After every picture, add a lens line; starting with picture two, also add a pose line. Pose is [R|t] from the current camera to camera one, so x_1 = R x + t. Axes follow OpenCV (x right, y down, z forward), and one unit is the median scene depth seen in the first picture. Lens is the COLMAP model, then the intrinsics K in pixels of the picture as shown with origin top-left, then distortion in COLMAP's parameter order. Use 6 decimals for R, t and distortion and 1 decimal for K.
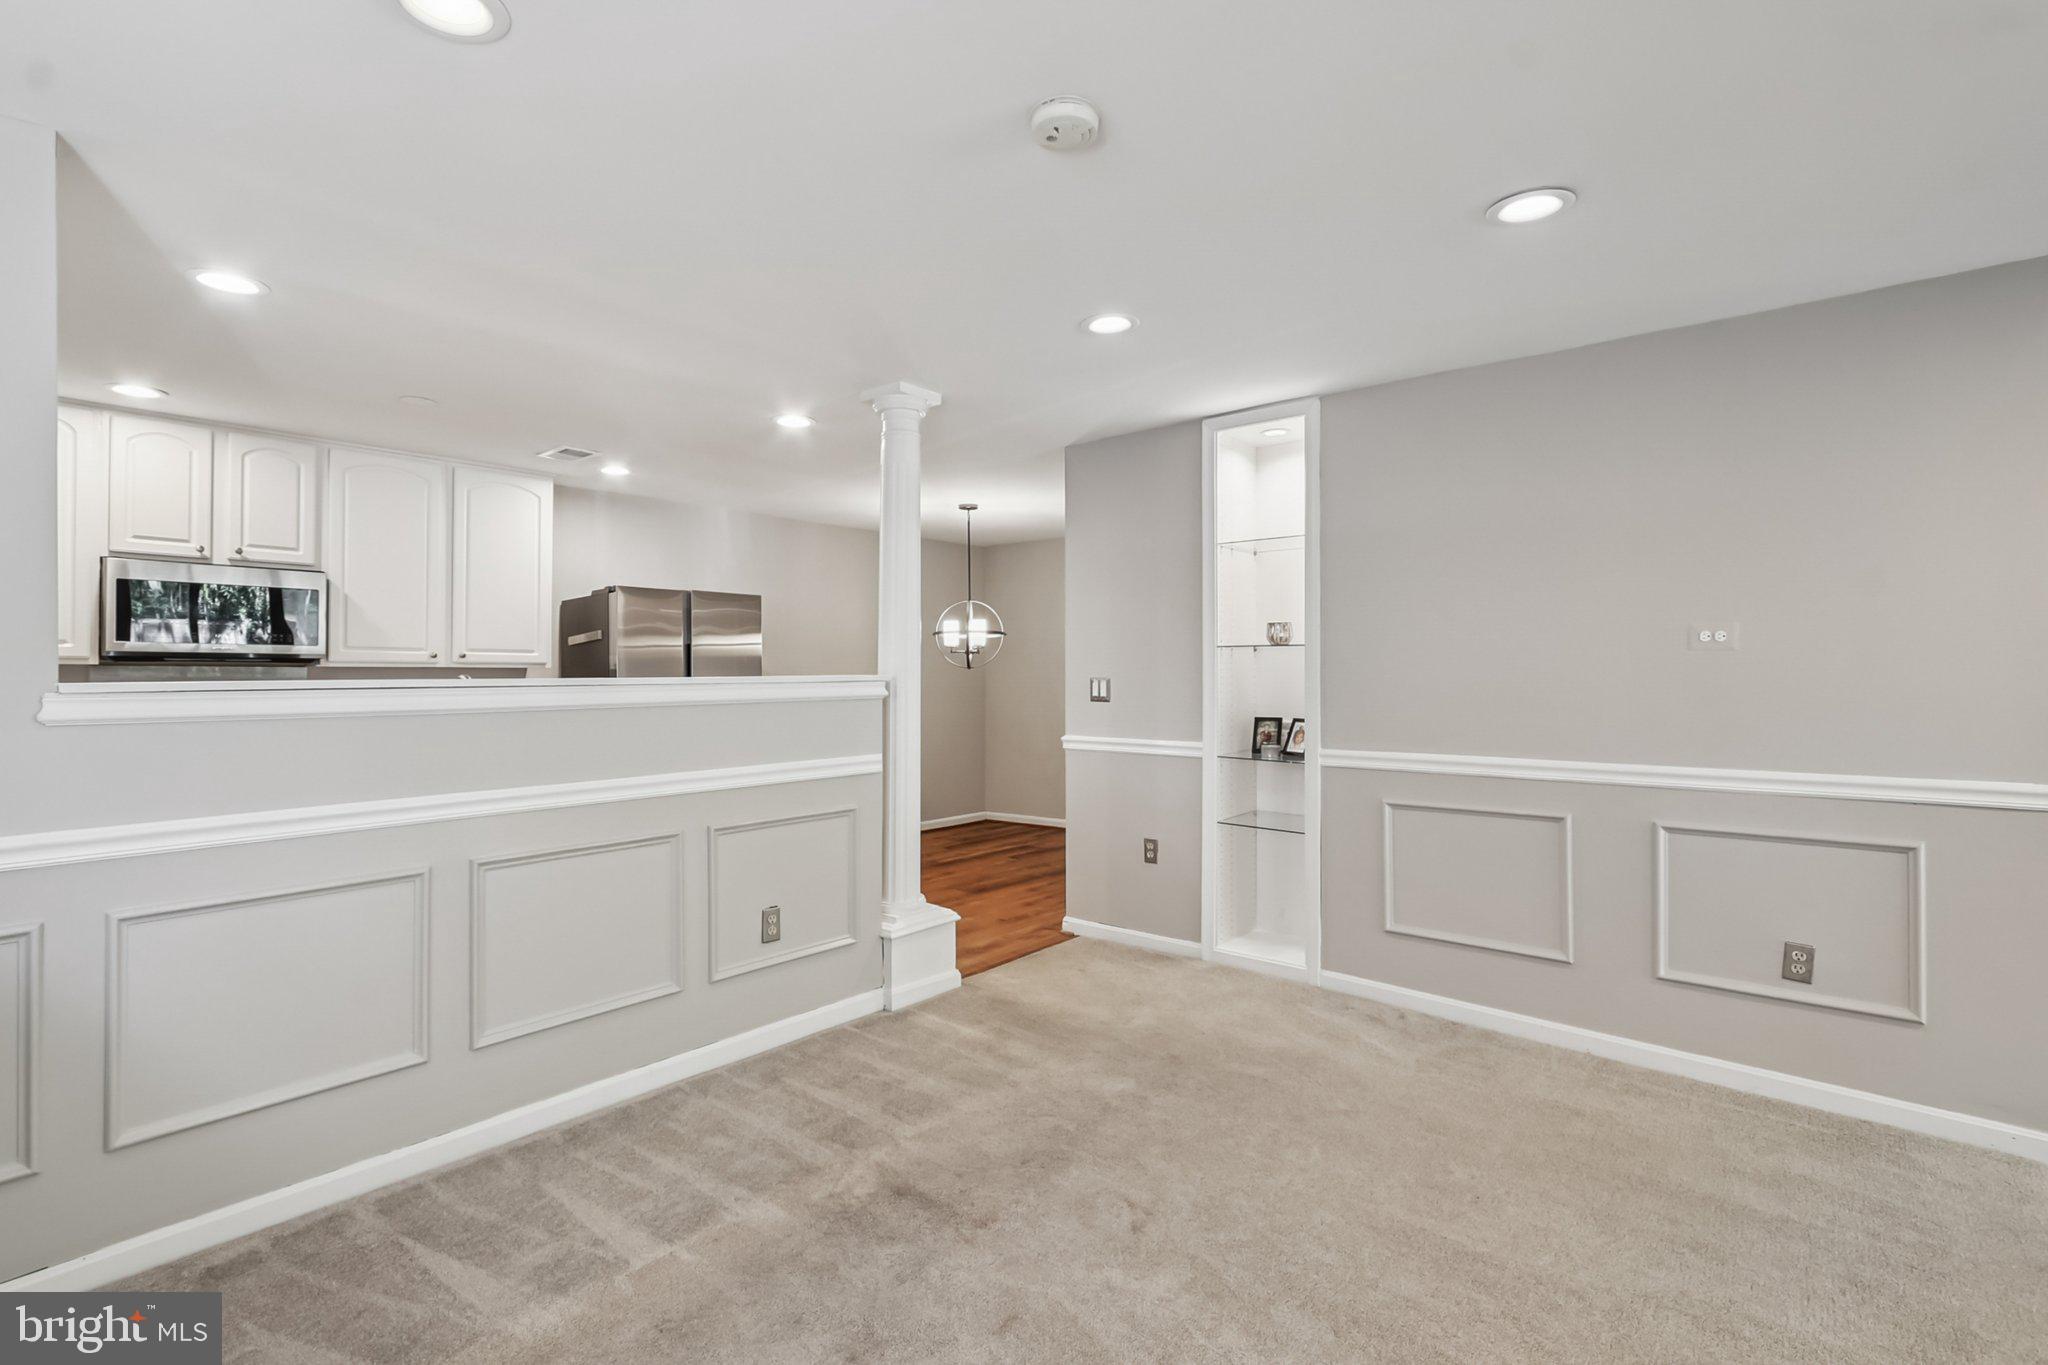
lens RADIAL K [[953.2, 0, 1006.2], [0, 953.2, 676.0], [0, 0, 1]] dist [0.003311, -0.001365]
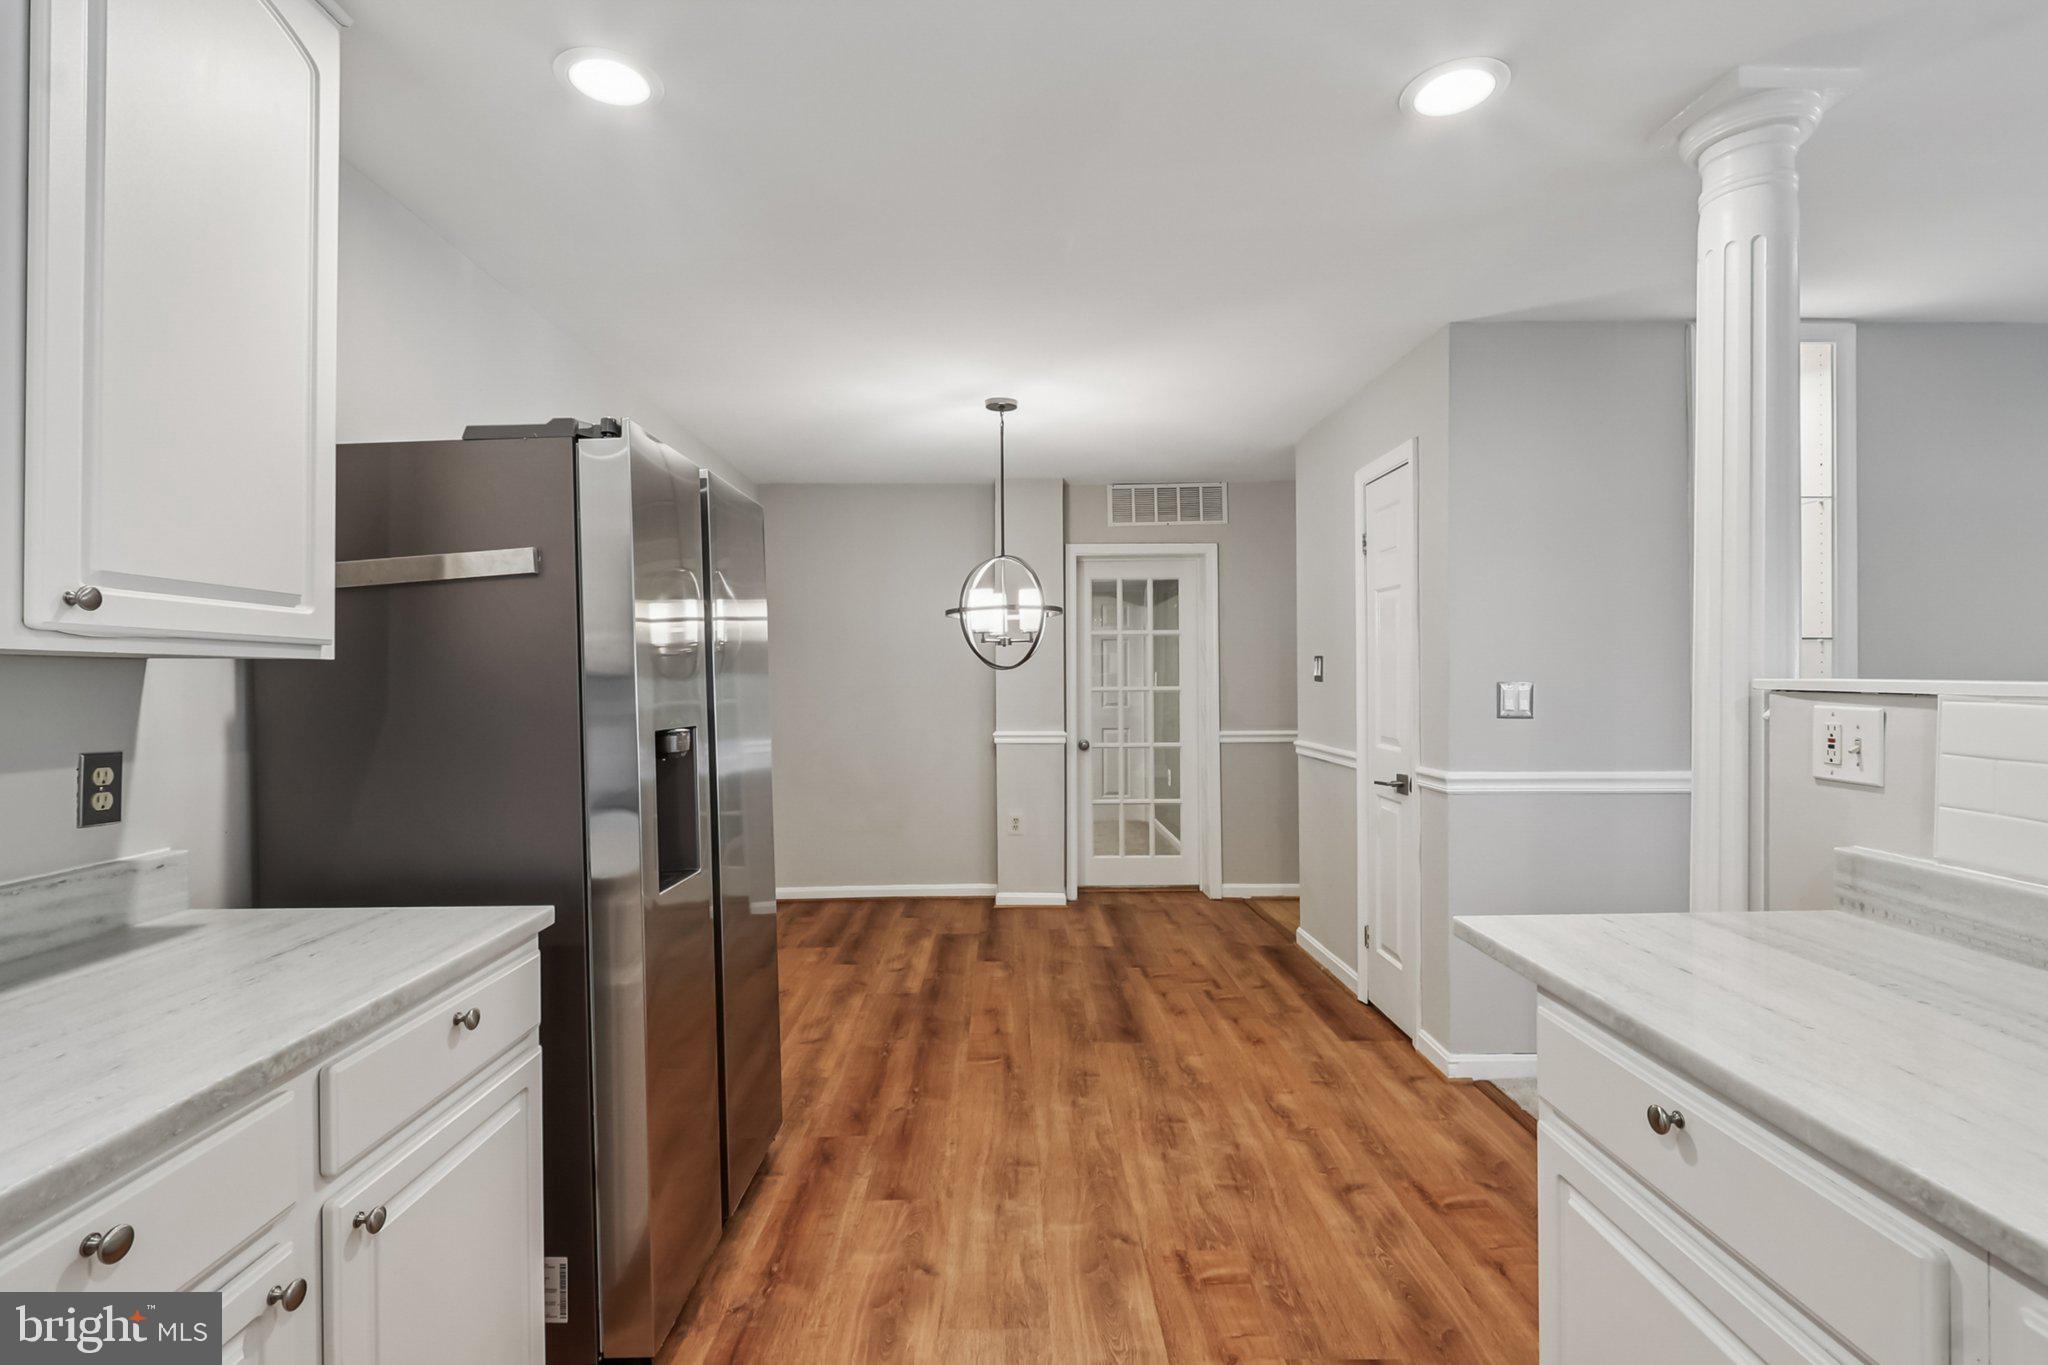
lens RADIAL K [[953.2, 0, 1007.7], [0, 953.2, 675.6], [0, 0, 1]] dist [0.003311, -0.001365]
pose [[0.741798, -0.000149, 0.670623, -0.664234], [0.002286, 0.999995, -0.002307, -0.003054], [-0.670619, 0.003244, 0.741795, 0.806975]]
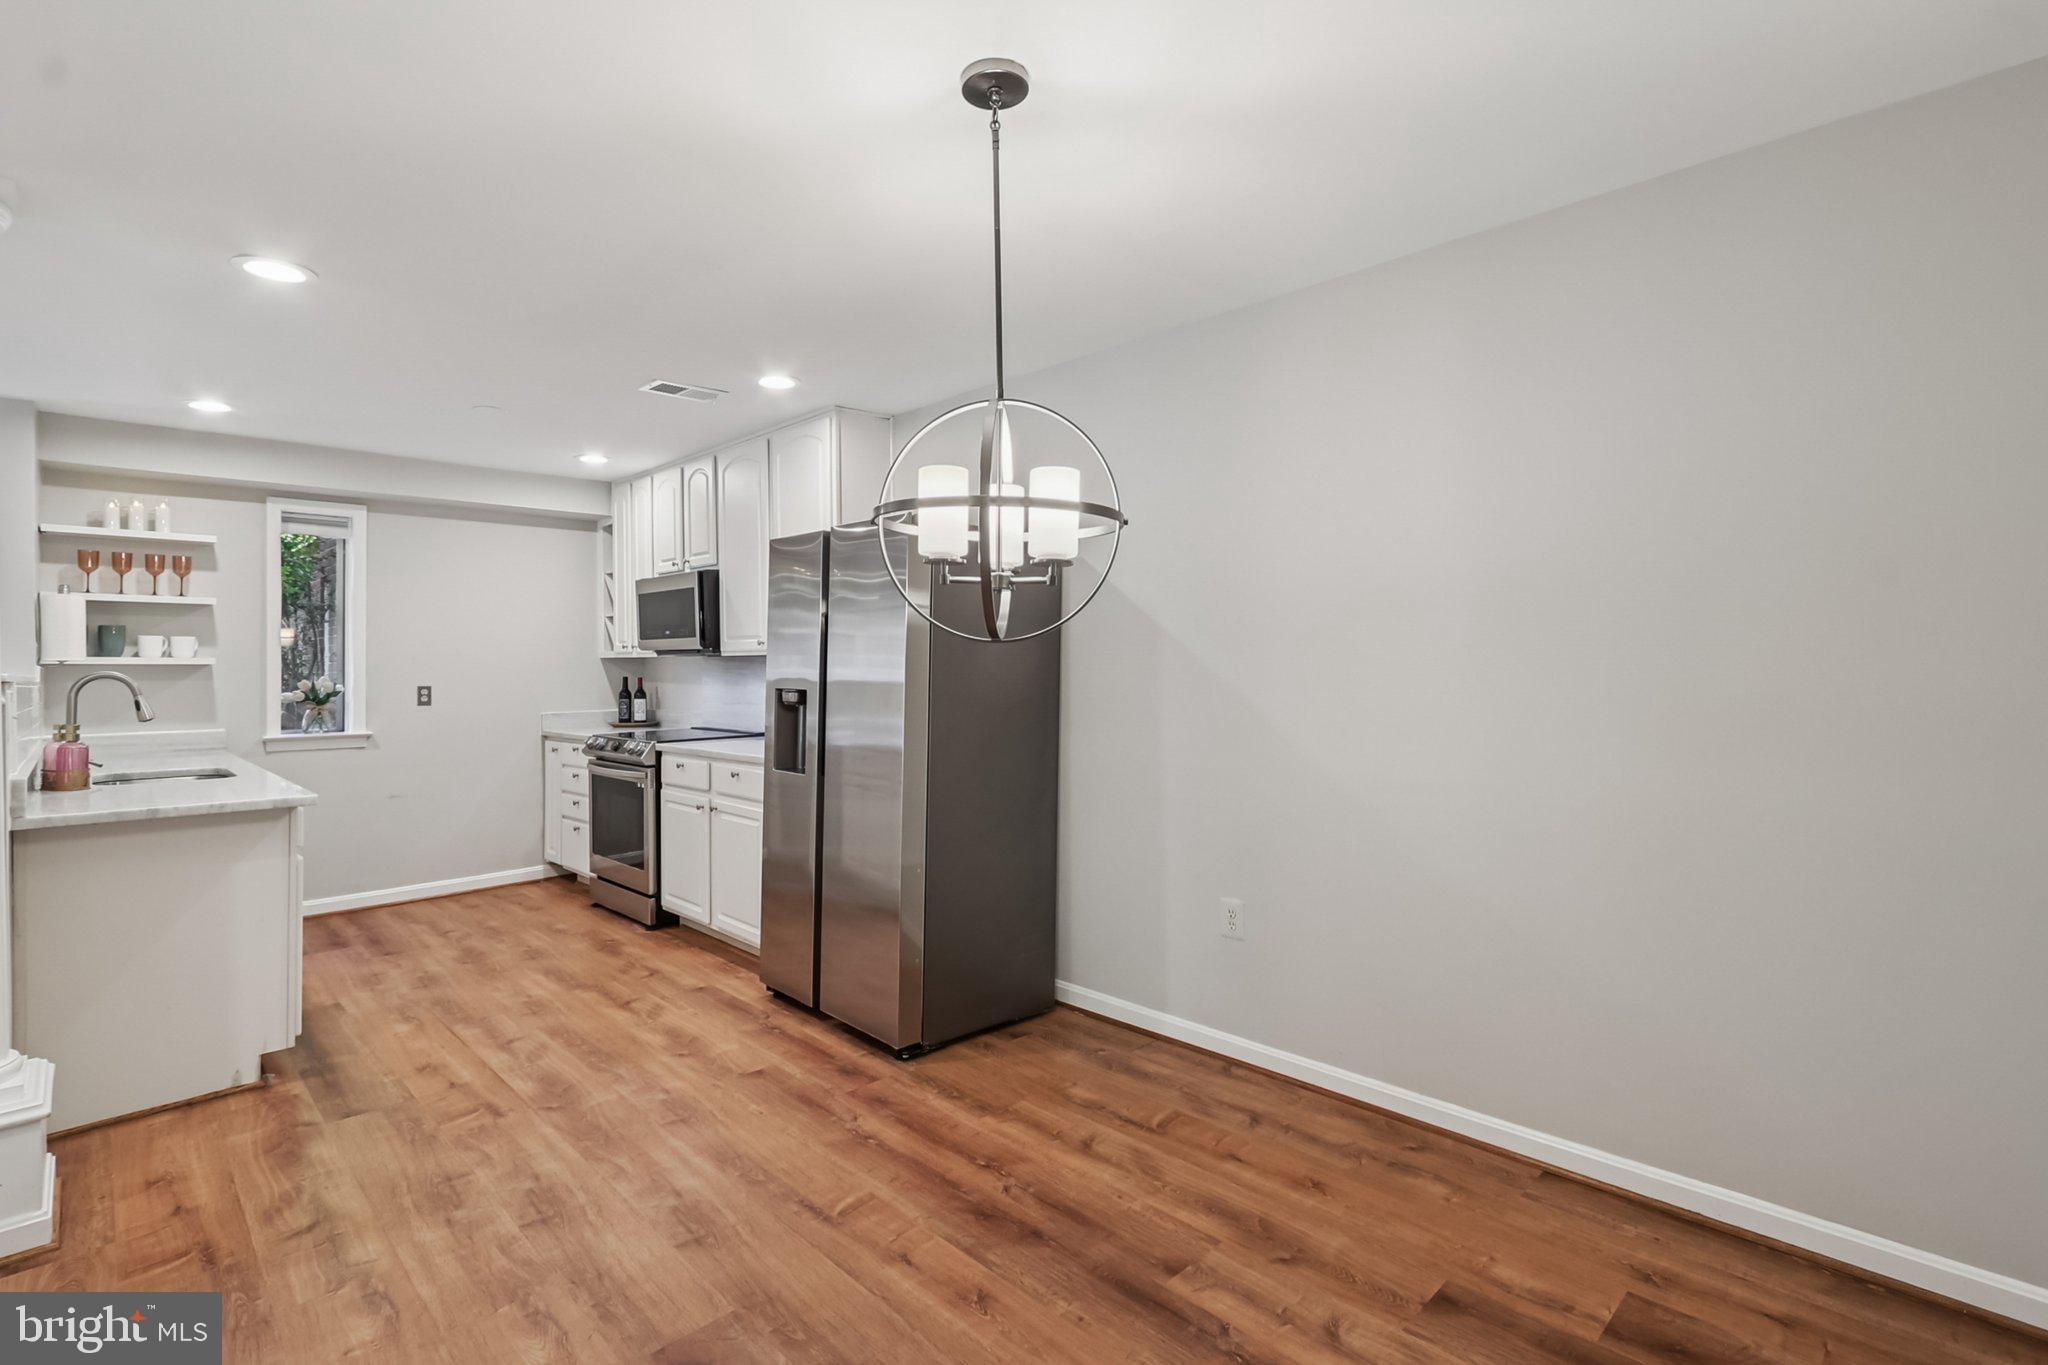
lens RADIAL K [[953.2, 0, 1024.2], [0, 953.2, 633.0], [0, 0, 1]] dist [0.003311, -0.001365]
pose [[-0.061284, -0.025503, -0.997794, 0.397606], [0.010806, 0.999598, -0.026213, -0.004521], [0.998062, -0.012389, -0.060984, 1.535701]]
